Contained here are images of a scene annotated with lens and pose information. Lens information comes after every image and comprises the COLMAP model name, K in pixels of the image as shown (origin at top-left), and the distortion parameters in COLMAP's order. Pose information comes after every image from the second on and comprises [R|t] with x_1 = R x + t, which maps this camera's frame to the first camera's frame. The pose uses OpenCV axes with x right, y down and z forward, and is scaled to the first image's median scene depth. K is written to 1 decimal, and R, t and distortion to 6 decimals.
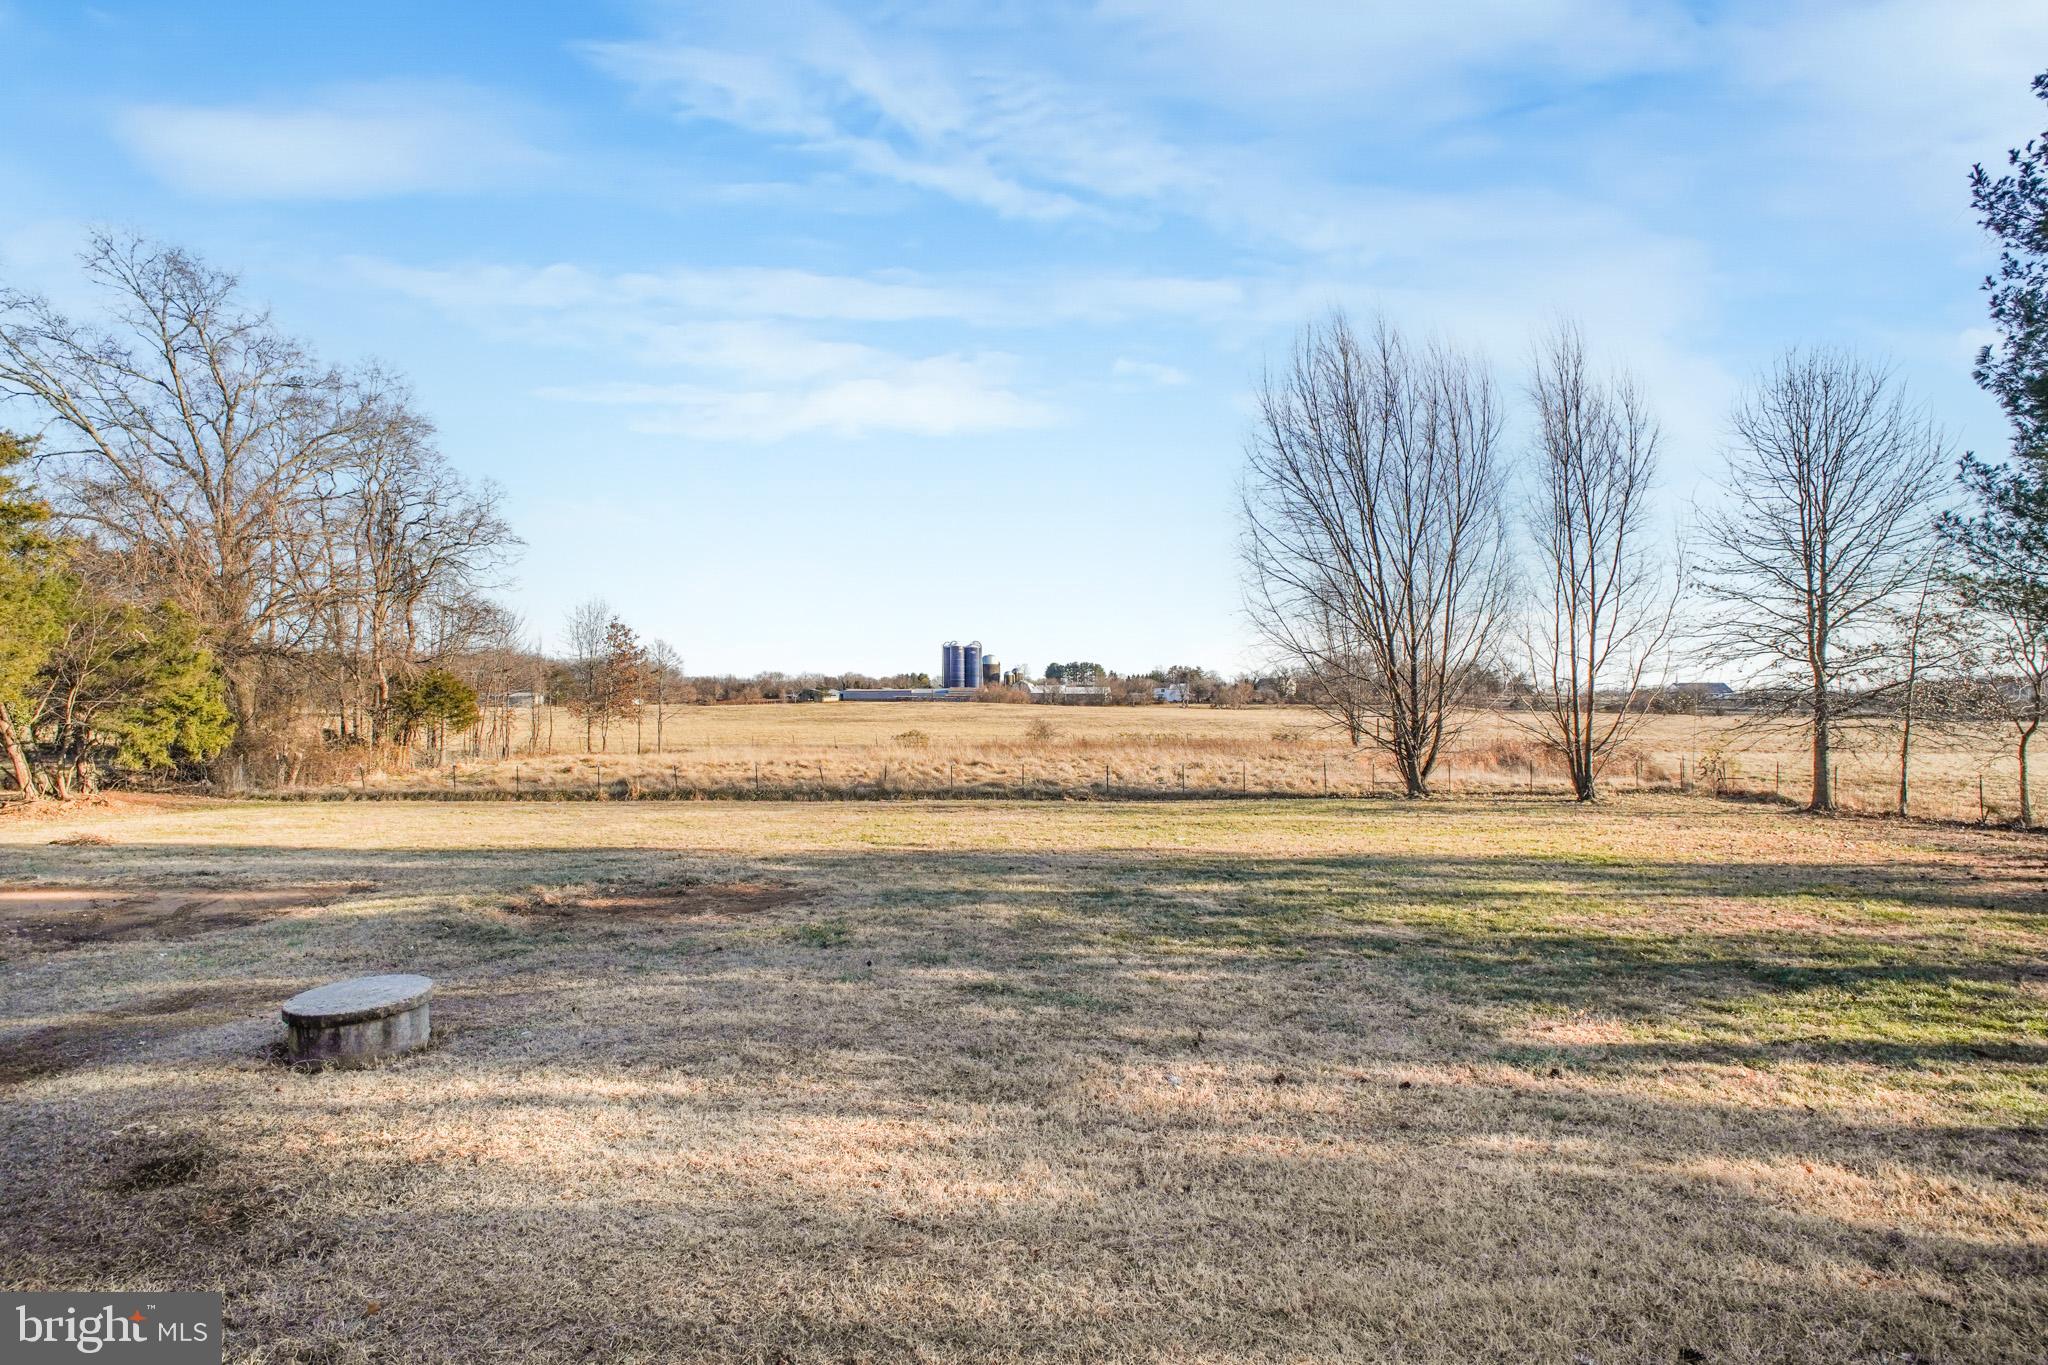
lens RADIAL K [[922.7, 0, 1031.8], [0, 922.7, 703.1], [0, 0, 1]] dist [-0.016671, -0.000109]
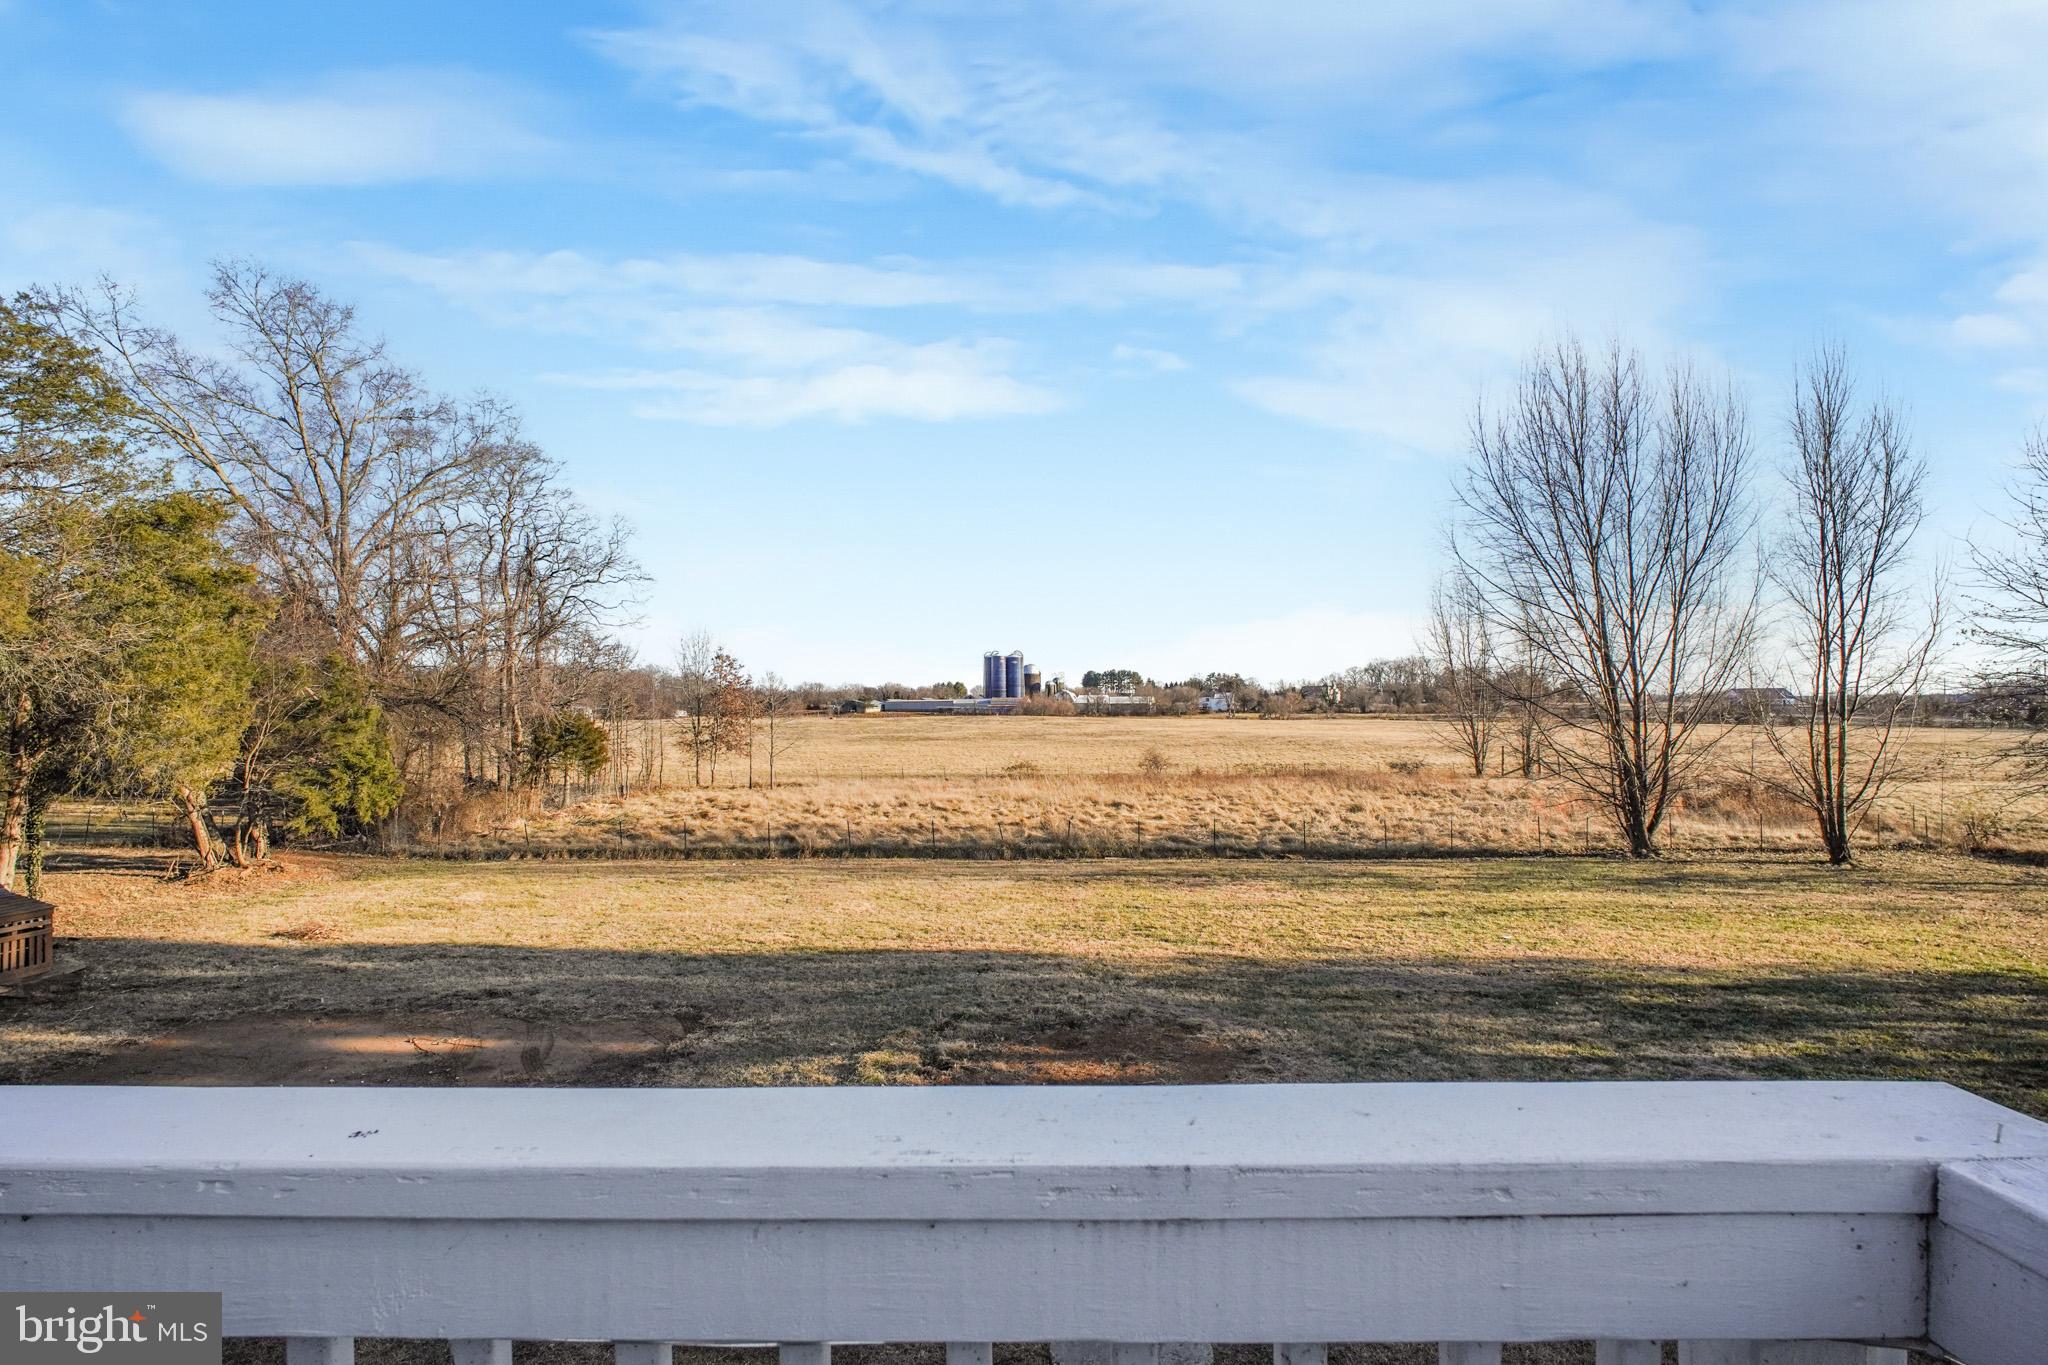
lens RADIAL K [[922.7, 0, 1008.1], [0, 922.7, 699.5], [0, 0, 1]] dist [-0.016671, -0.000109]
pose [[0.999367, -0.004919, -0.035230, -0.120349], [0.004748, 0.999977, -0.004921, -0.034226], [0.035254, 0.004750, 0.999367, 0.031800]]
